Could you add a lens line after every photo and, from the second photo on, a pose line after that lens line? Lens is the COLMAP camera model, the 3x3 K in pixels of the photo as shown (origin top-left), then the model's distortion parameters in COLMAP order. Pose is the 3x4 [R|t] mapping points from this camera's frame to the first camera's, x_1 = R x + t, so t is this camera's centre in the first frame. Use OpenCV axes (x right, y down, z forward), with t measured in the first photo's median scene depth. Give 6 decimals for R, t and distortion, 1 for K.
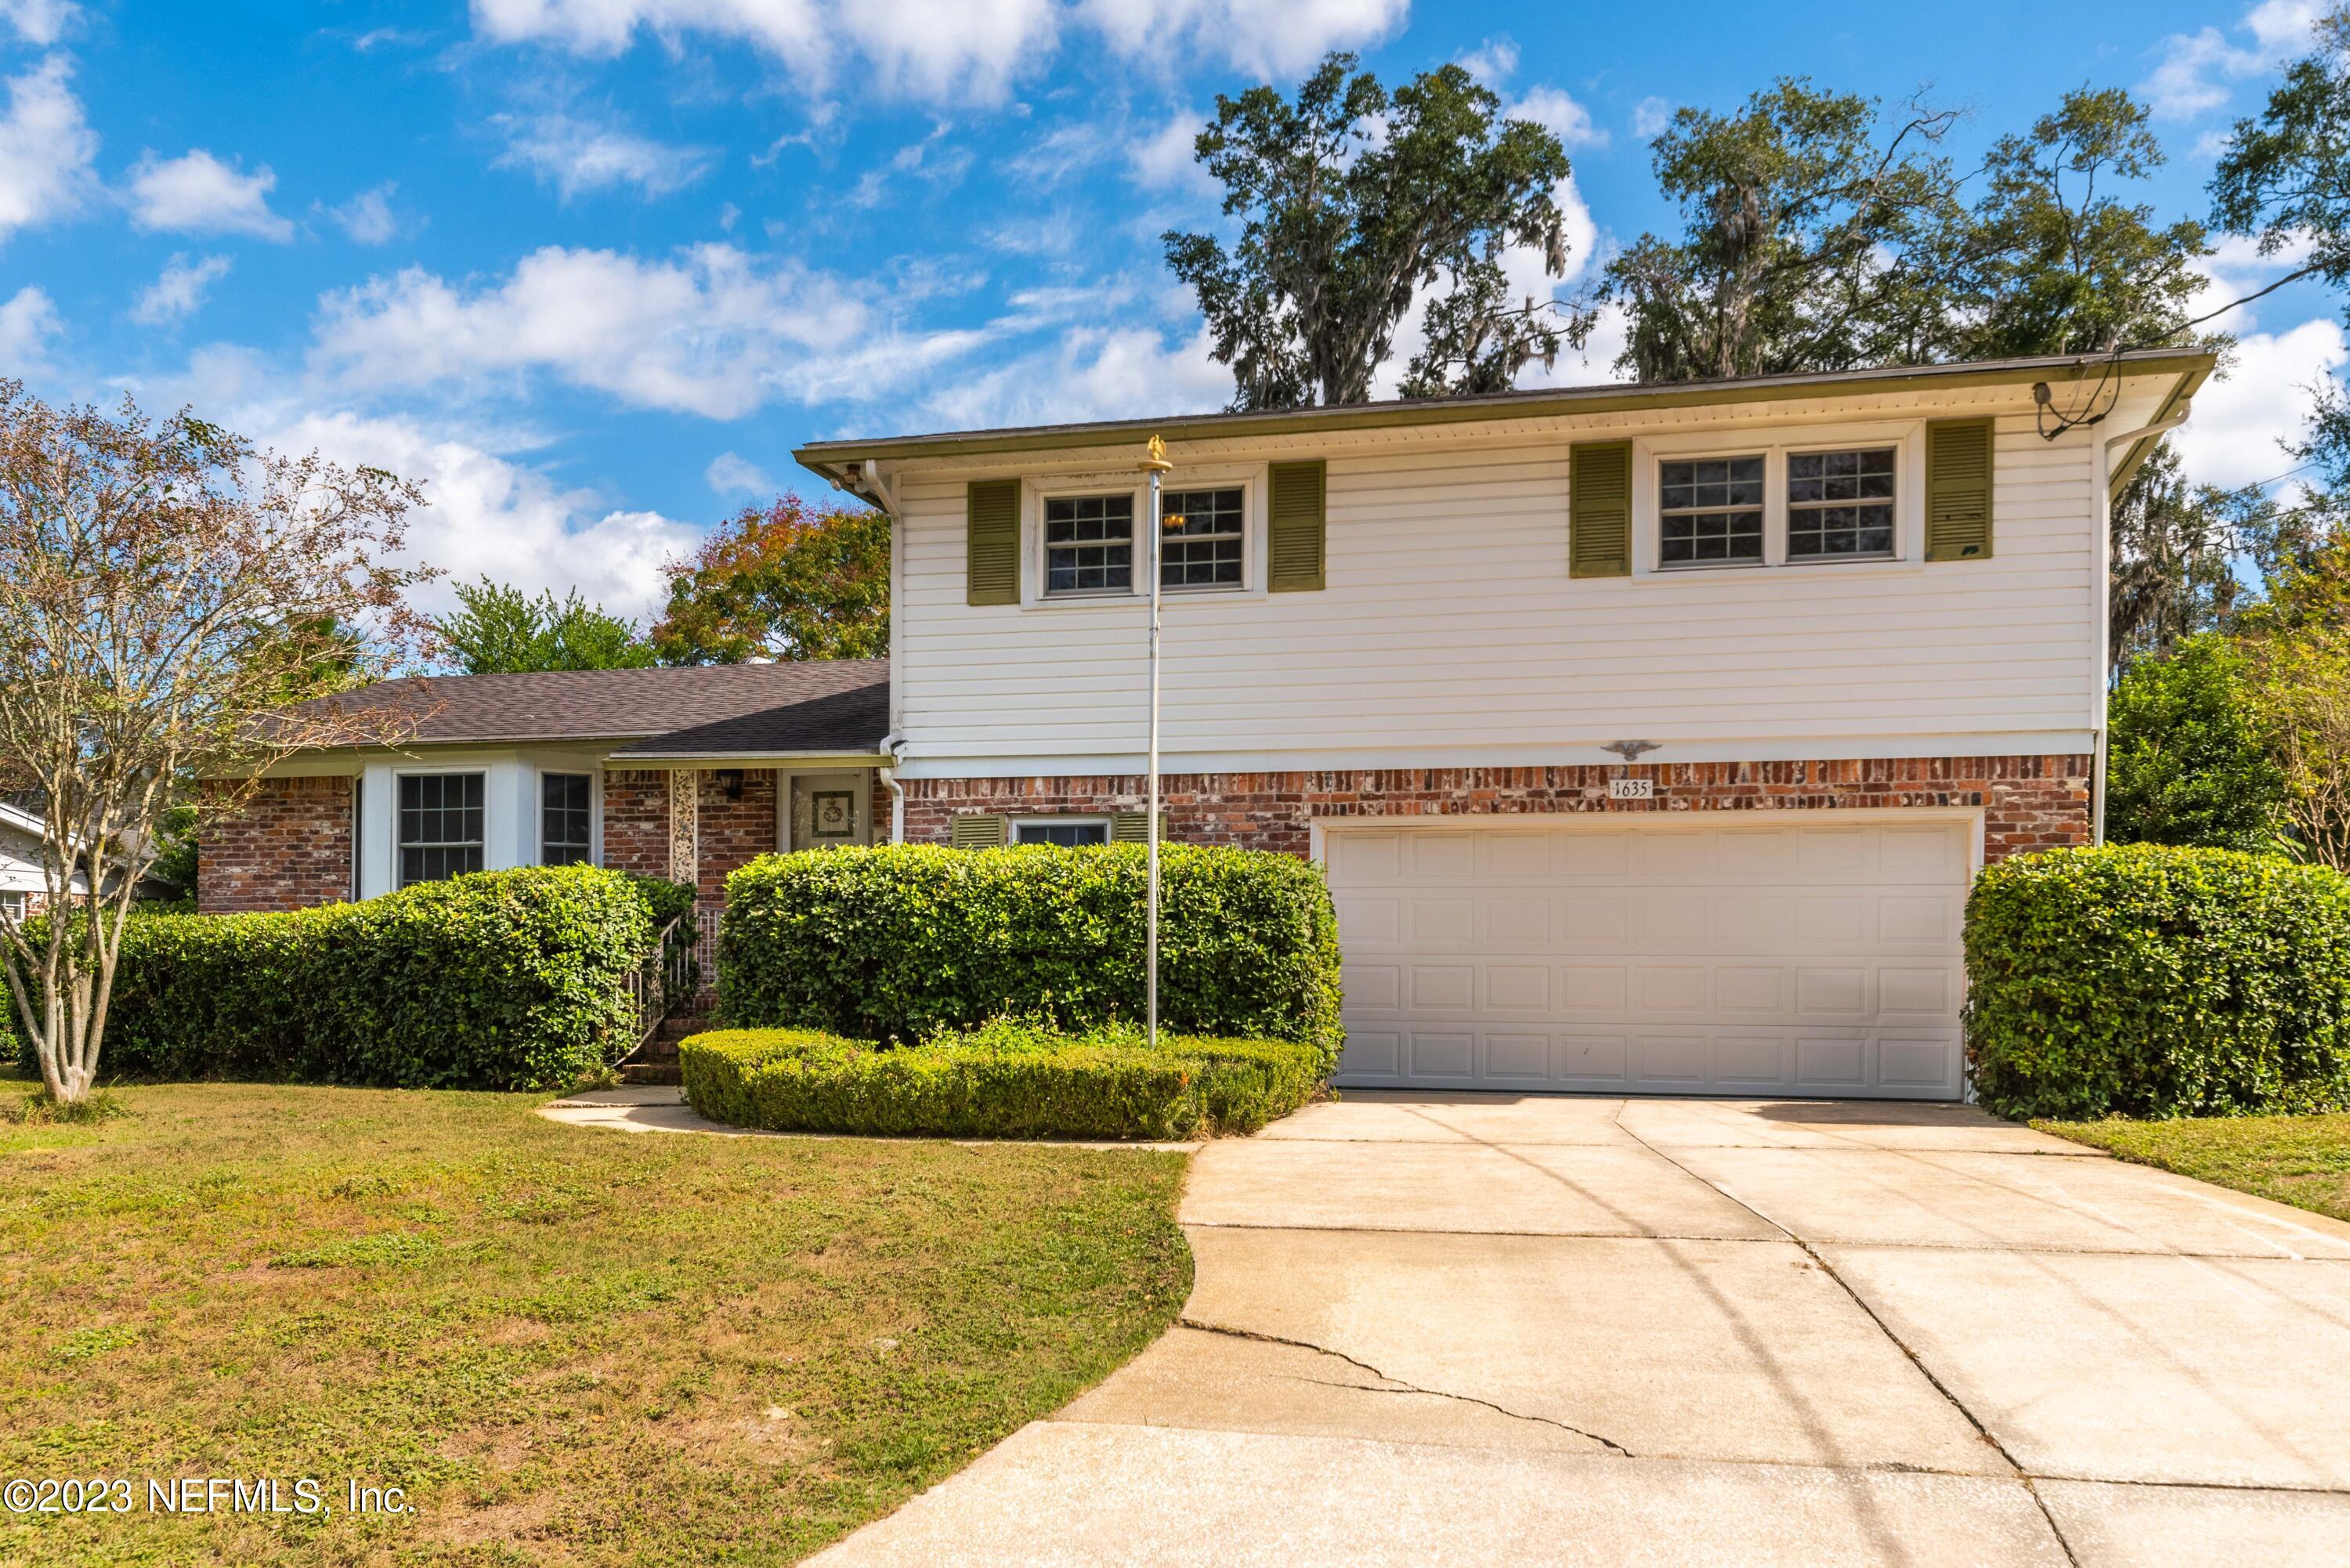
lens RADIAL K [[2026.9, 0, 1143.0], [0, 2026.9, 890.1], [0, 0, 1]] dist [-0.005485, 0.006510]
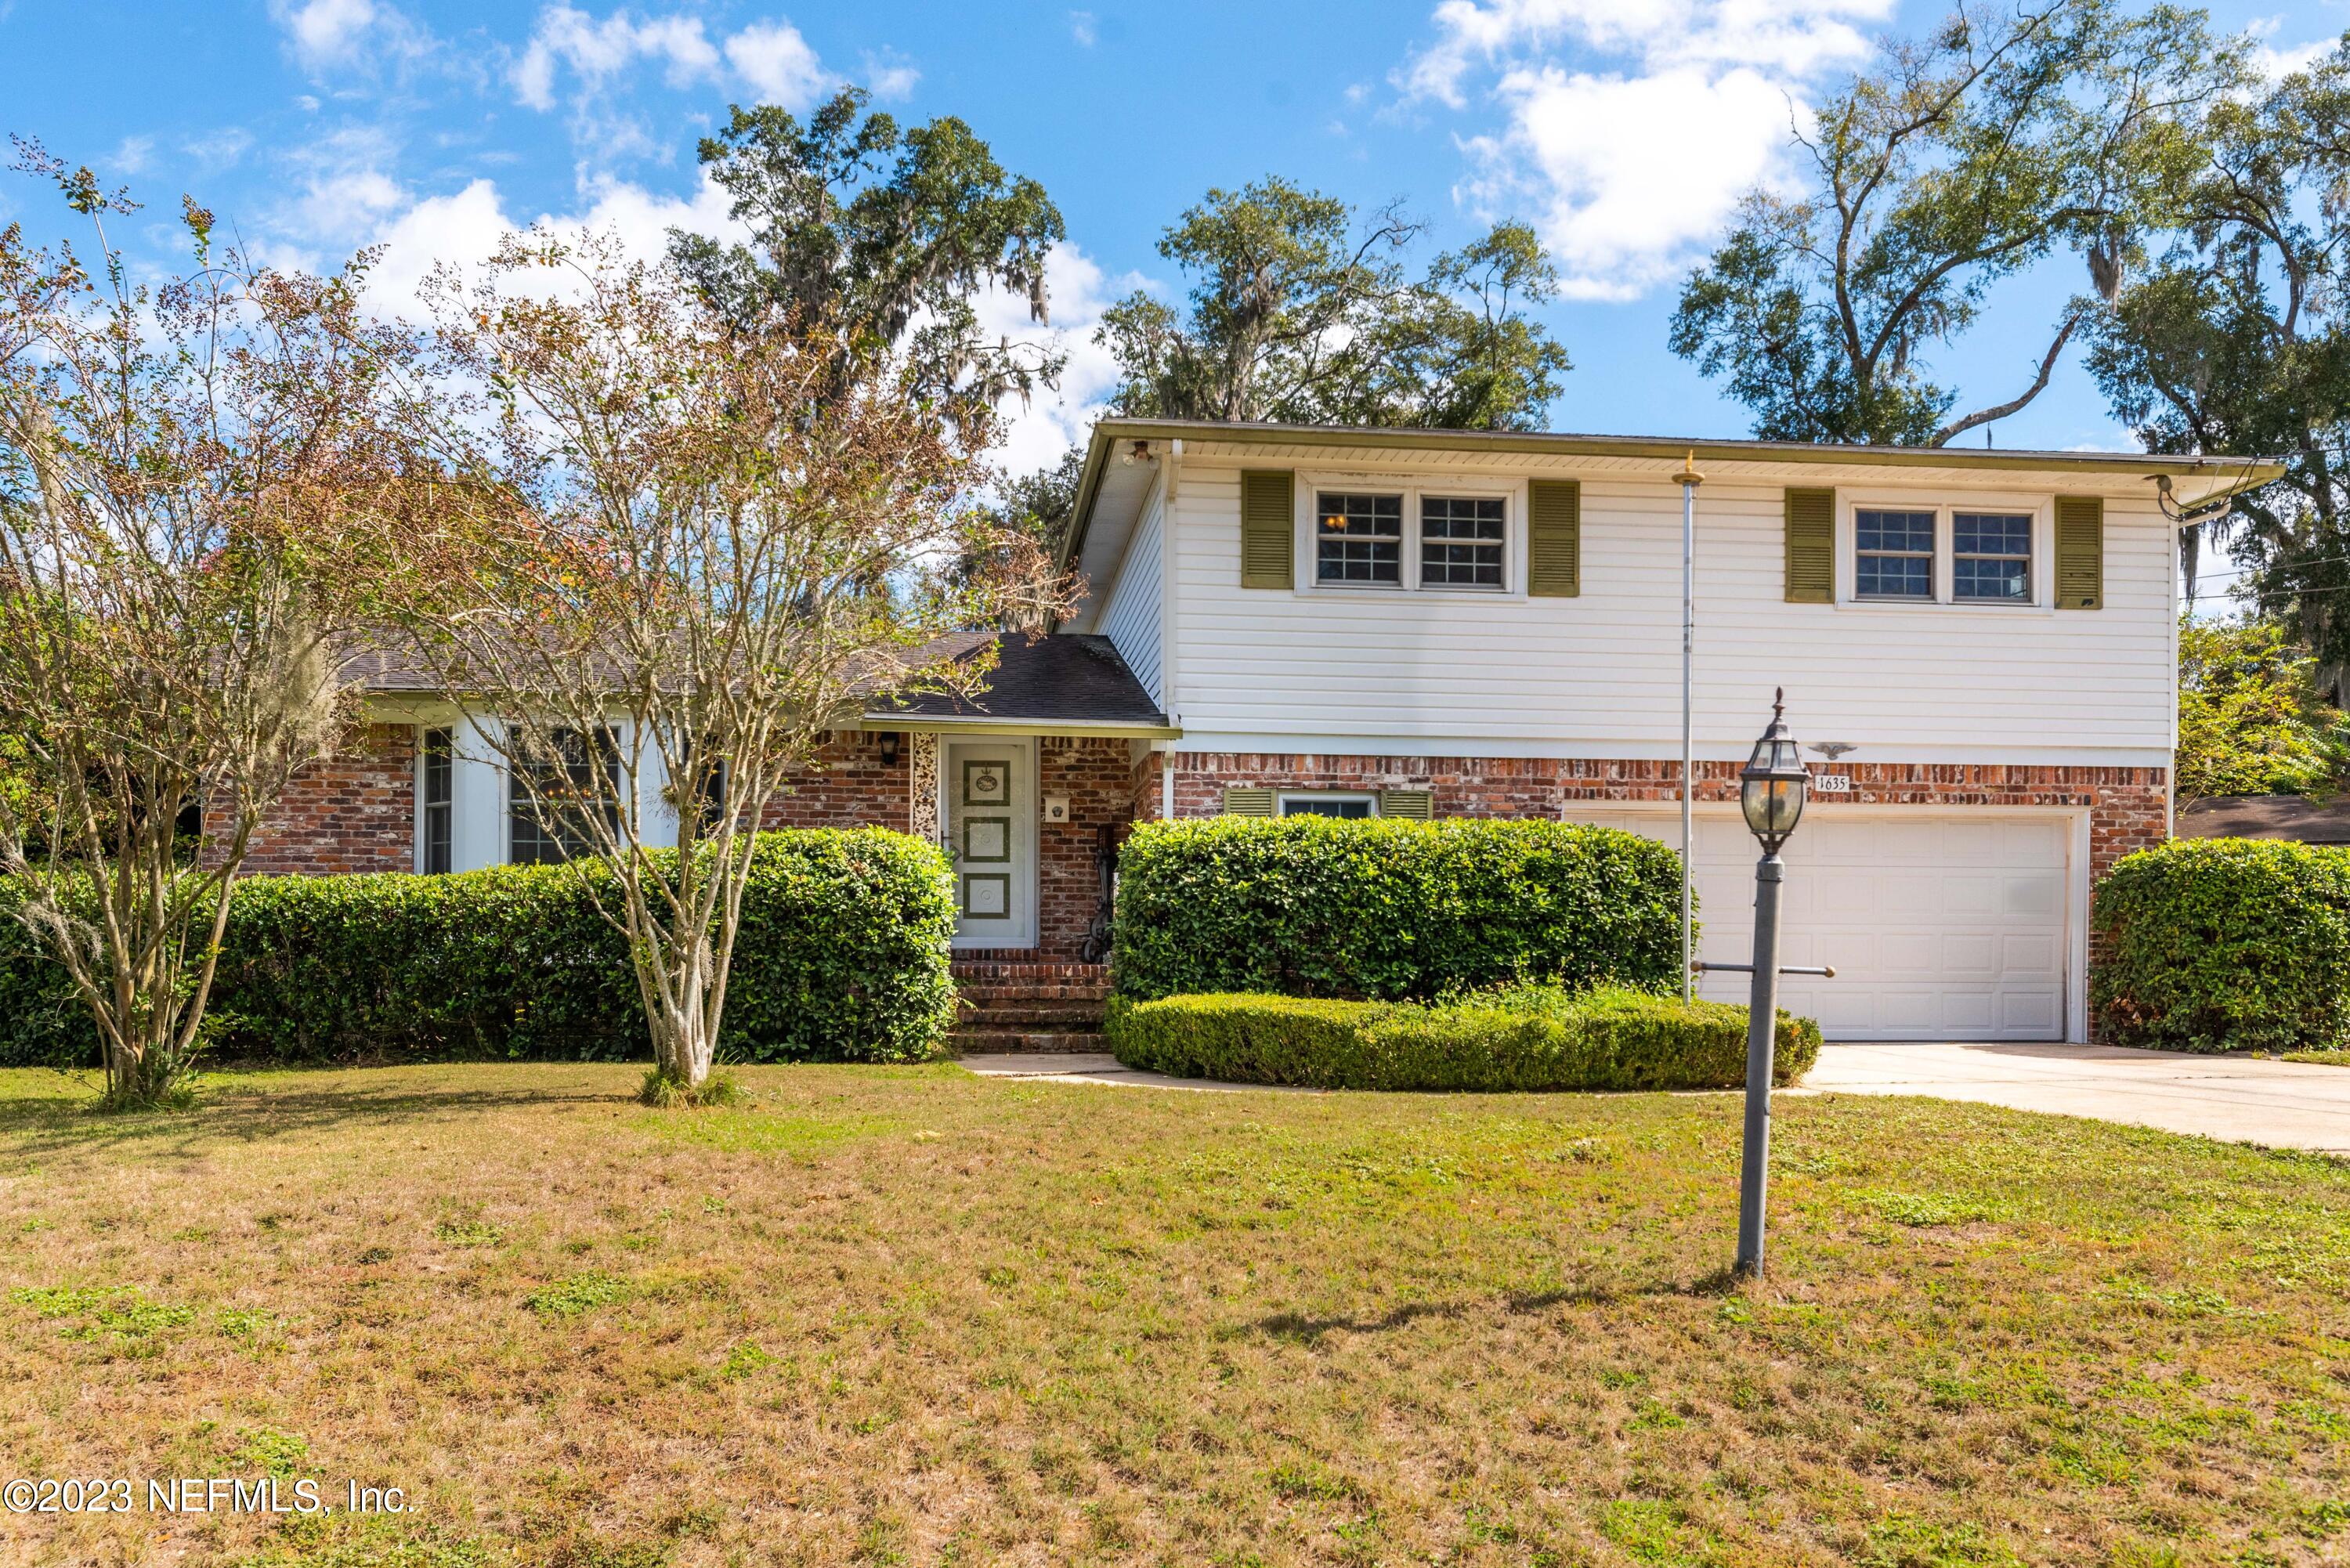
lens RADIAL K [[1849.0, 0, 1179.7], [0, 1849.0, 873.7], [0, 0, 1]] dist [-0.002791, -0.000964]
pose [[0.927251, 0.013127, 0.374211, -0.494147], [-0.013535, 0.999907, -0.001537, 0.009158], [-0.374197, -0.003640, 0.927342, 0.134712]]
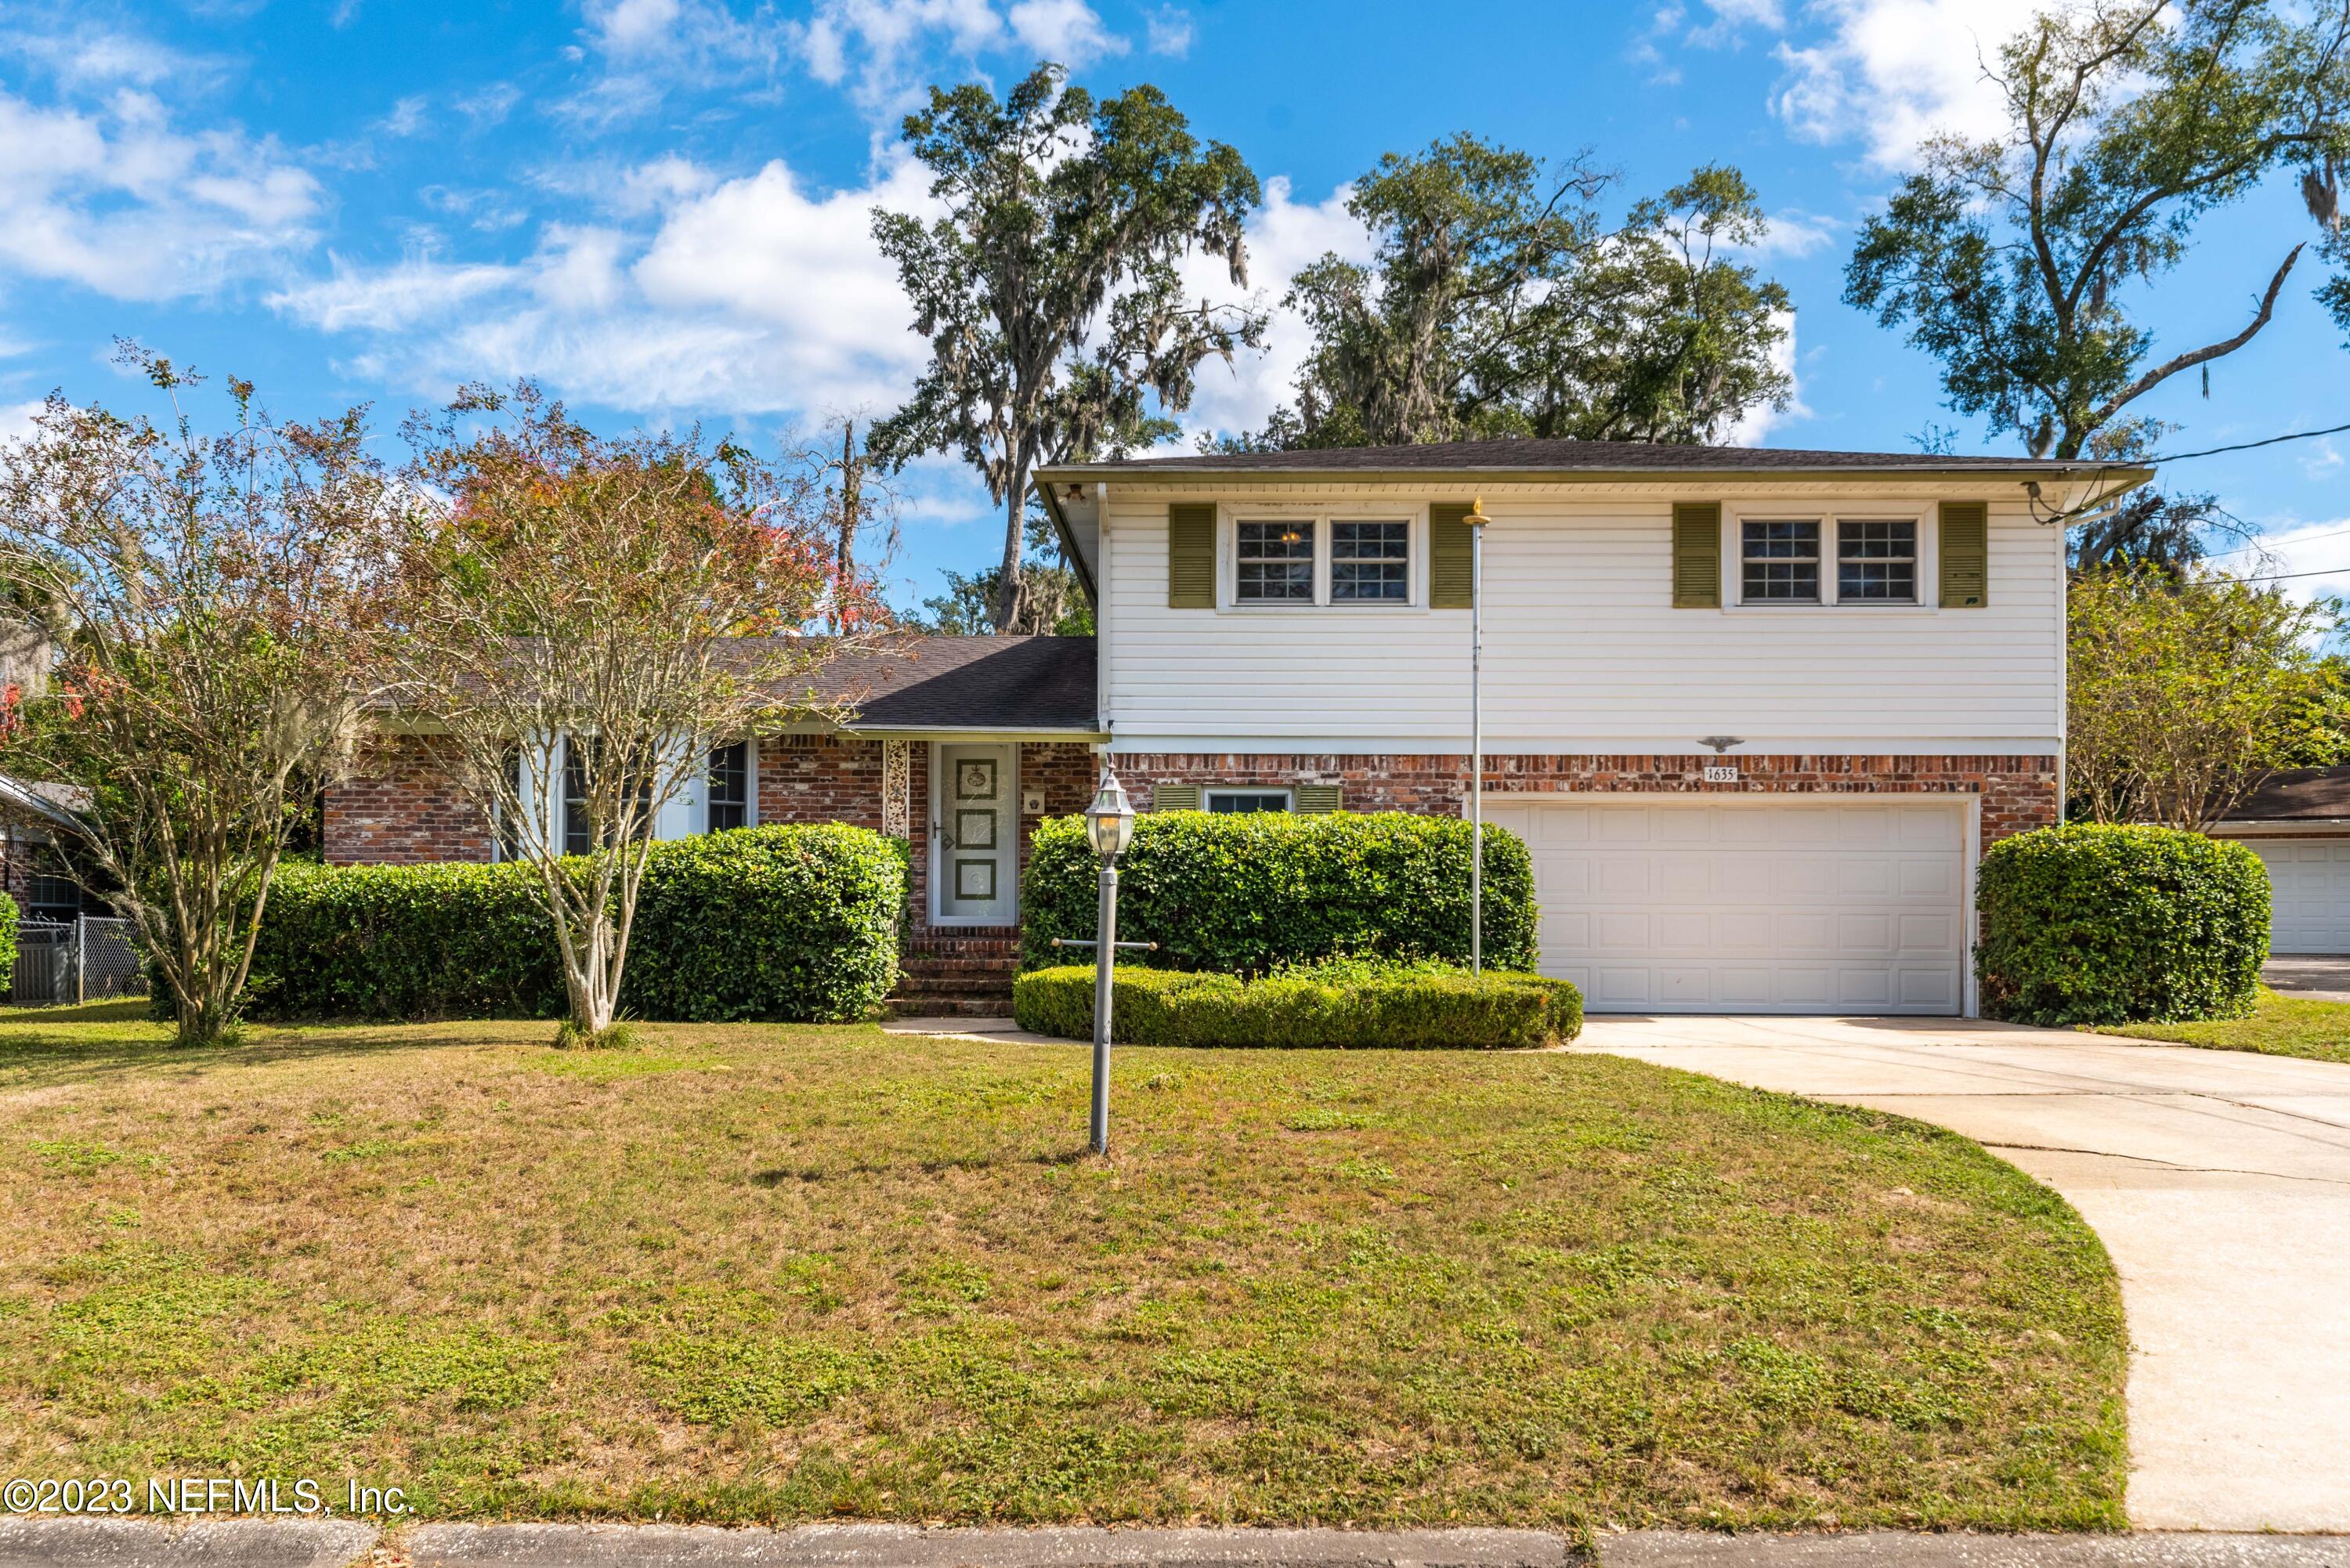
lens RADIAL K [[1984.3, 0, 1175.0], [0, 1984.3, 784.0], [0, 0, 1]] dist [-0.006122, 0.004367]
pose [[0.971917, 0.015718, 0.234799, -0.371064], [-0.009041, 0.999524, -0.029486, -0.003707], [-0.235151, 0.026535, 0.971597, -0.129274]]
